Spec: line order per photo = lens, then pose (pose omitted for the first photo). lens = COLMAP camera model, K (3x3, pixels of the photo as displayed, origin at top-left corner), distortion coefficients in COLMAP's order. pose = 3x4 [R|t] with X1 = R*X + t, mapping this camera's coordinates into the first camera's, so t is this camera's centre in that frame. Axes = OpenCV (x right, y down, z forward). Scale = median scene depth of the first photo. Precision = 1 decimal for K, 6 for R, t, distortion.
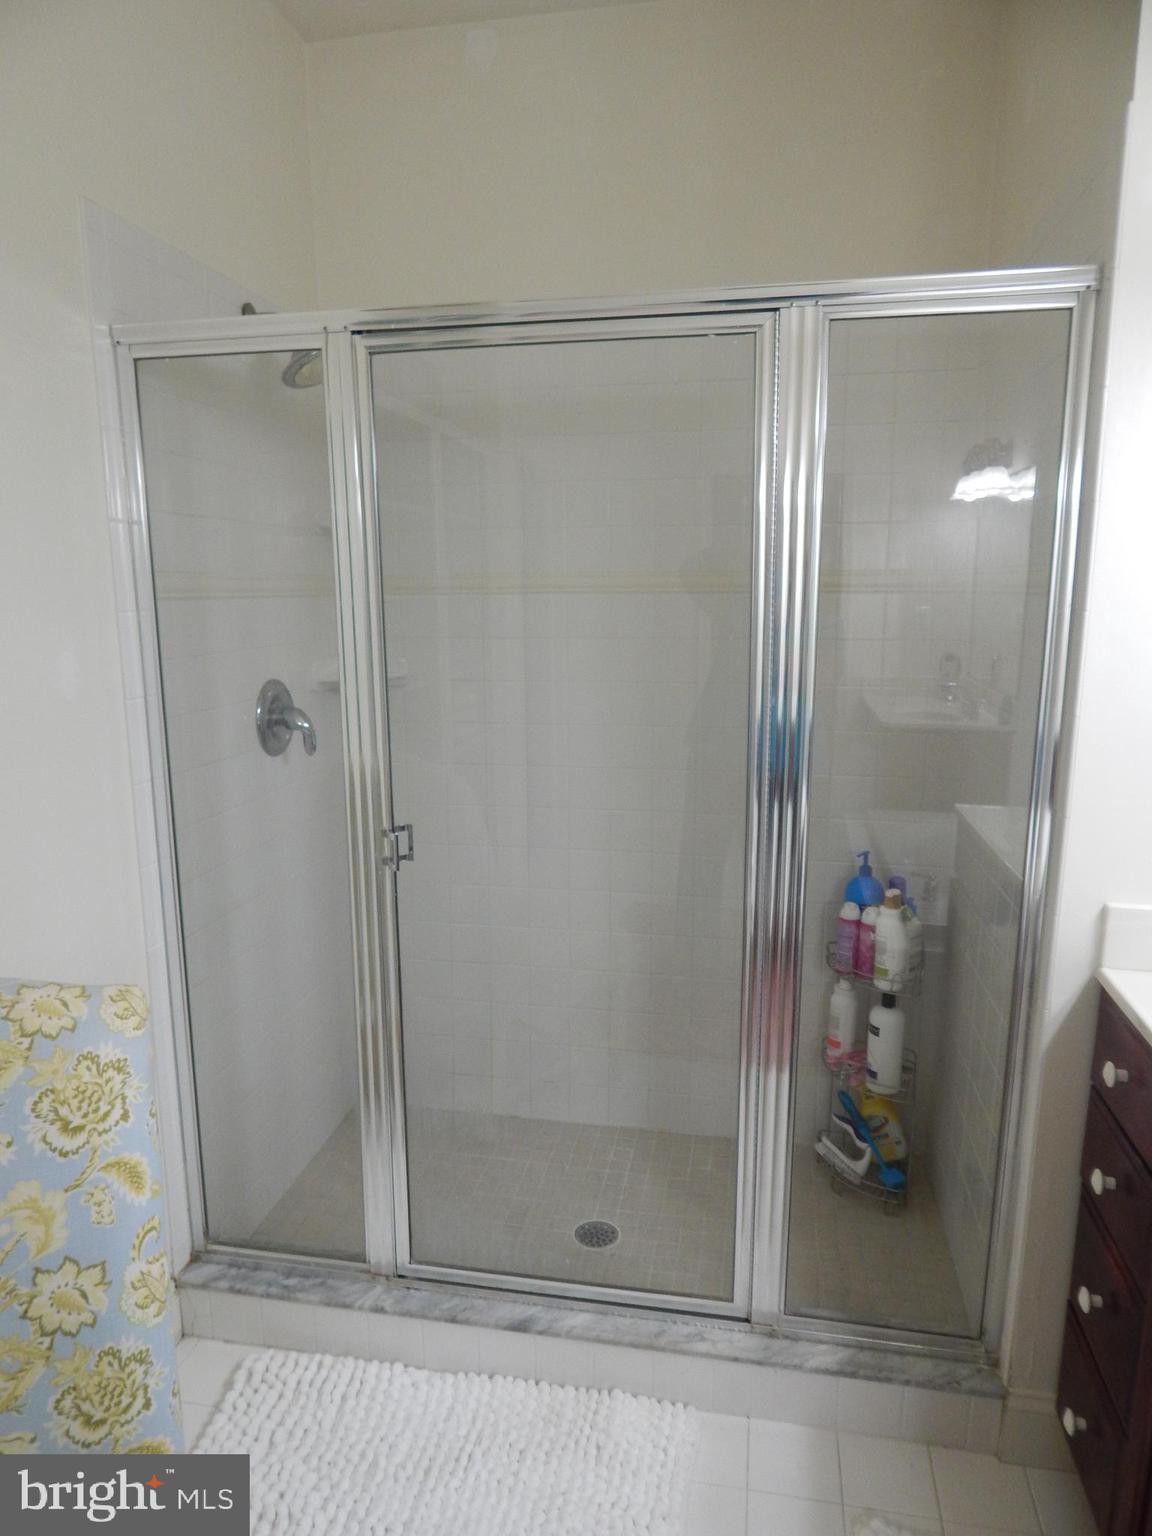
lens RADIAL K [[997.0, 0, 568.2], [0, 997.0, 774.4], [0, 0, 1]] dist [0.008322, -0.009027]
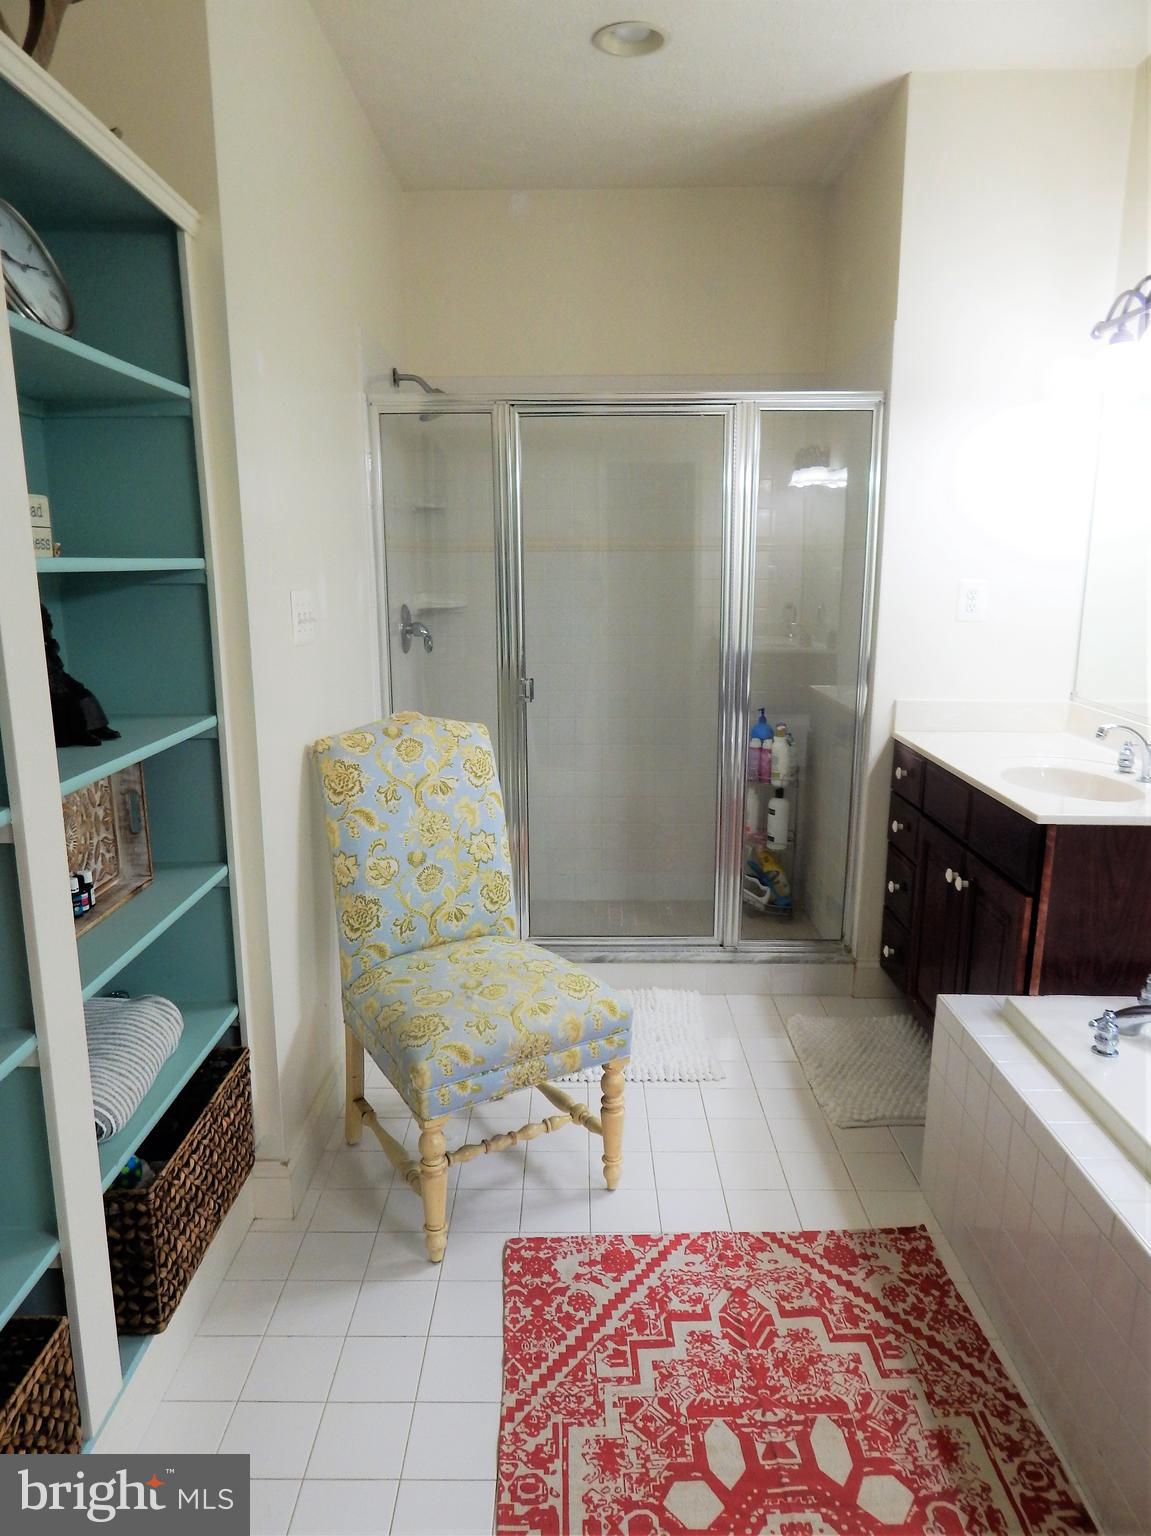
lens RADIAL K [[997.0, 0, 574.5], [0, 997.0, 772.4], [0, 0, 1]] dist [0.008322, -0.009027]
pose [[0.984026, -0.039817, 0.173517, -0.309142], [0.035675, 0.999001, 0.026929, 0.133473], [-0.174415, -0.020309, 0.984463, -0.592496]]
